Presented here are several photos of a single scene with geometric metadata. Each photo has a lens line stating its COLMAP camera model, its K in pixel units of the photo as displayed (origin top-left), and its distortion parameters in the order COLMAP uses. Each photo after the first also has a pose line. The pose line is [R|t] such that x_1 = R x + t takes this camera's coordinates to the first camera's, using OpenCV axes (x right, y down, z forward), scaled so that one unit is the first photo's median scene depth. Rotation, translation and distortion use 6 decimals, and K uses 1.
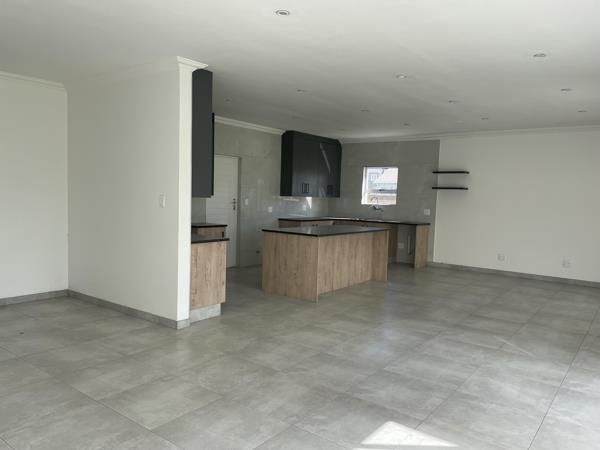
lens RADIAL K [[452.7, 0, 300.0], [0, 452.7, 225.0], [0, 0, 1]] dist [0.097055, -0.131797]
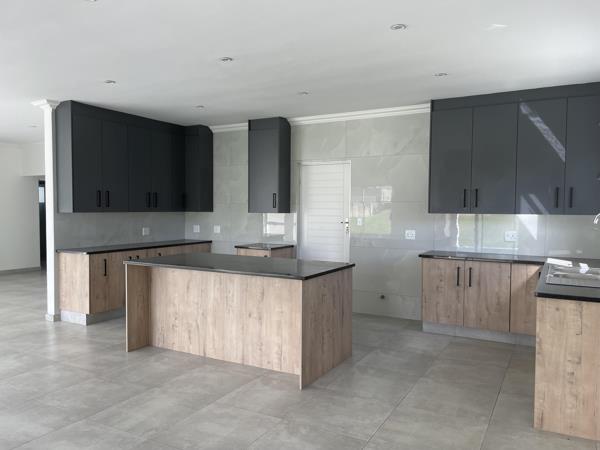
lens RADIAL K [[452.7, 0, 300.0], [0, 452.7, 225.0], [0, 0, 1]] dist [0.097055, -0.131797]
pose [[0.144487, 0.007303, -0.989480, 0.987262], [-0.068546, 0.997644, -0.002646, -0.065448], [0.987130, 0.068207, 0.144647, 1.390790]]
